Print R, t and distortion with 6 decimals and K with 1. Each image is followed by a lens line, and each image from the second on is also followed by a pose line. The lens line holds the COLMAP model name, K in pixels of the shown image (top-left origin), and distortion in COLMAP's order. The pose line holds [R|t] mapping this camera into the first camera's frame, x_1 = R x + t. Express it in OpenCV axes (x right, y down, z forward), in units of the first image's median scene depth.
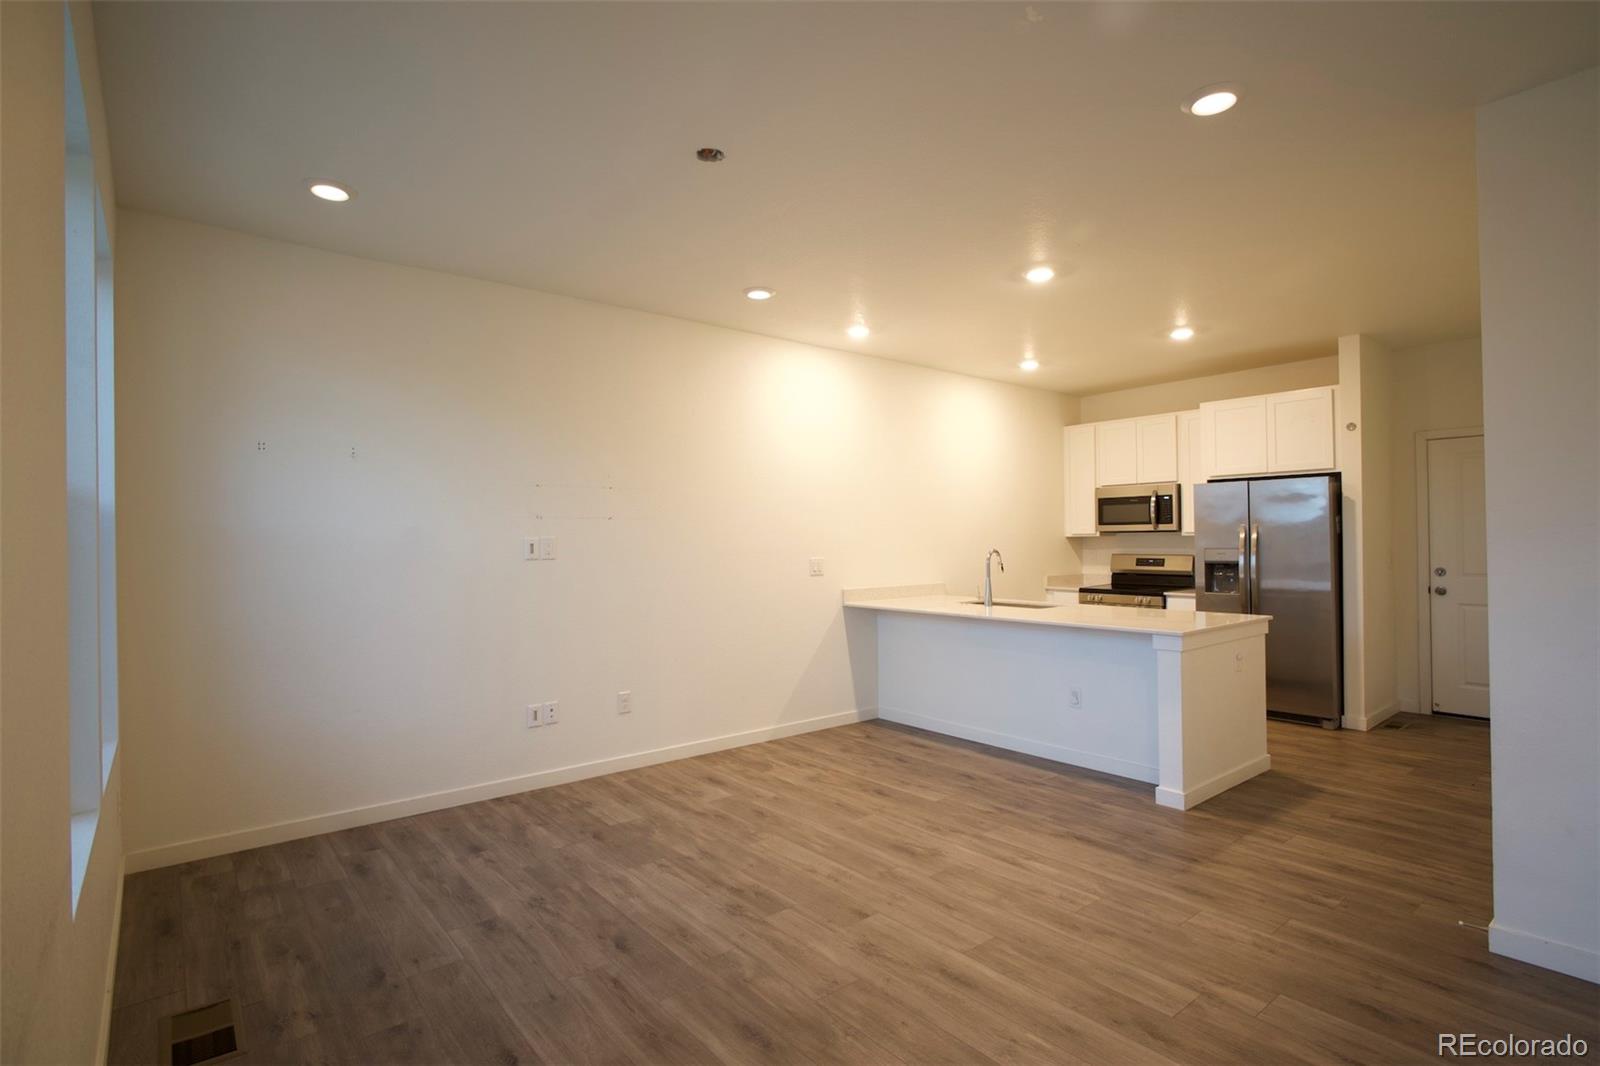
lens RADIAL K [[775.2, 0, 800.8], [0, 775.2, 528.5], [0, 0, 1]] dist [-0.002166, 0.000975]
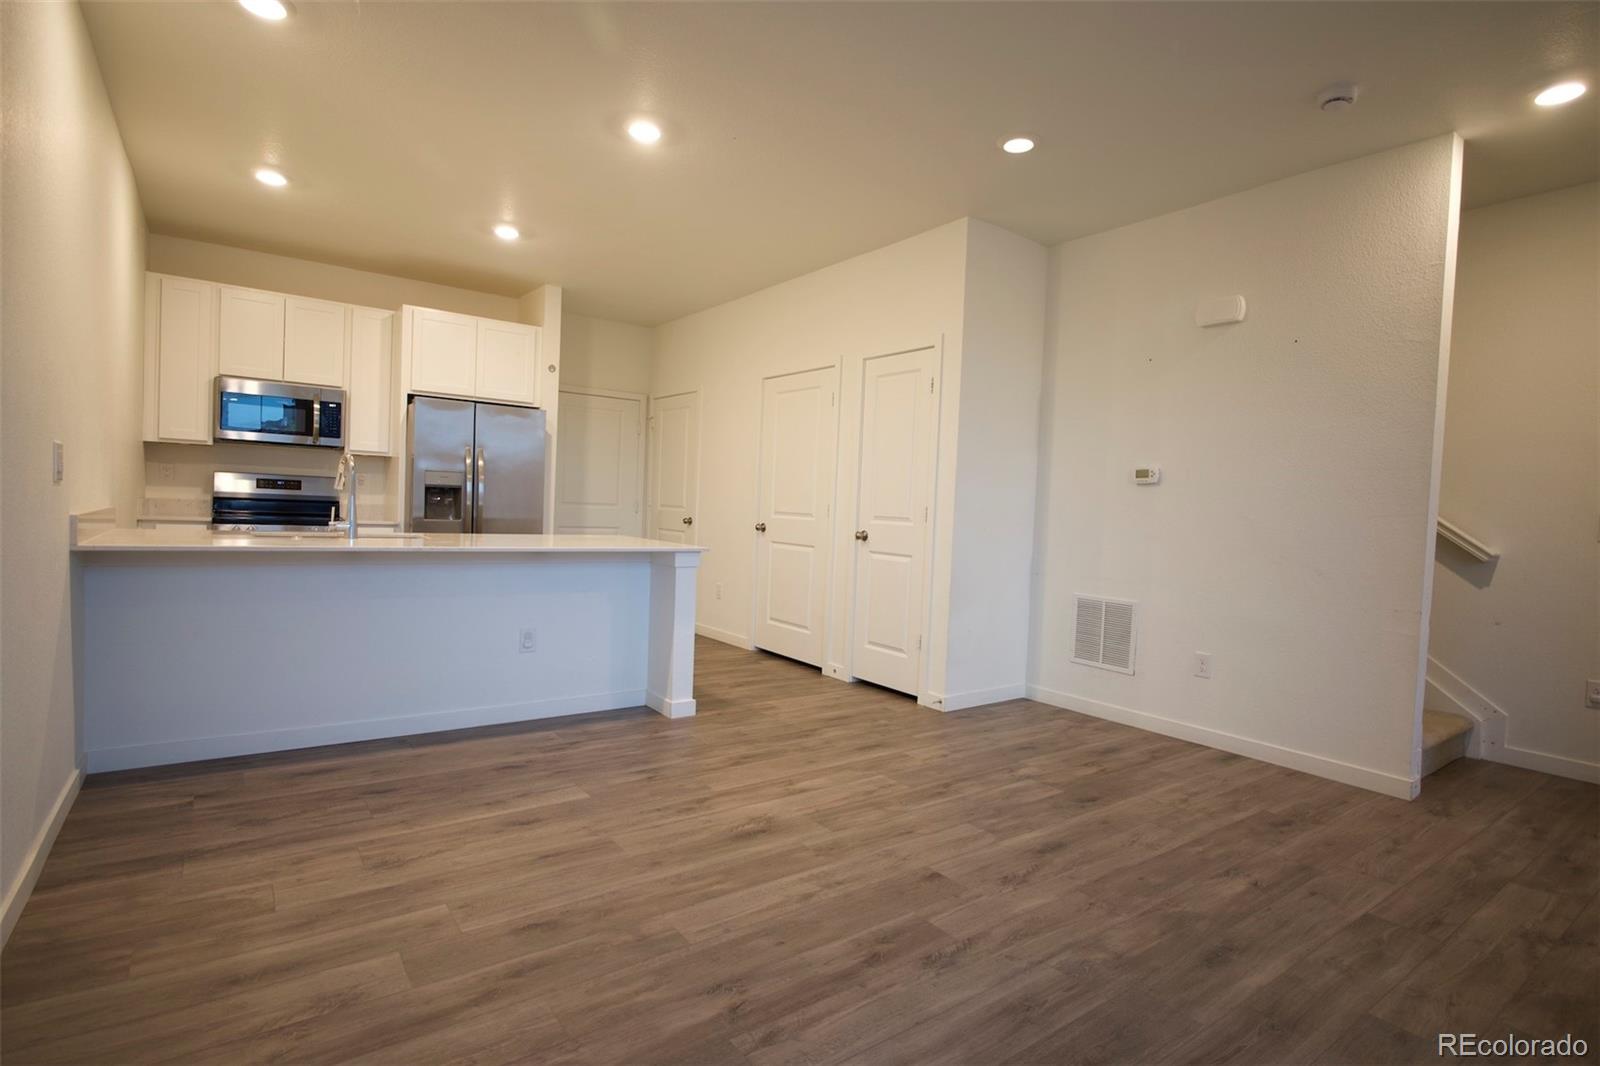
lens RADIAL K [[775.2, 0, 798.2], [0, 775.2, 549.7], [0, 0, 1]] dist [-0.002166, 0.000975]
pose [[0.065494, -0.043363, 0.996910, -0.555301], [-0.059144, 0.997130, 0.047258, 0.077308], [-0.996099, -0.062057, 0.062742, 0.808055]]
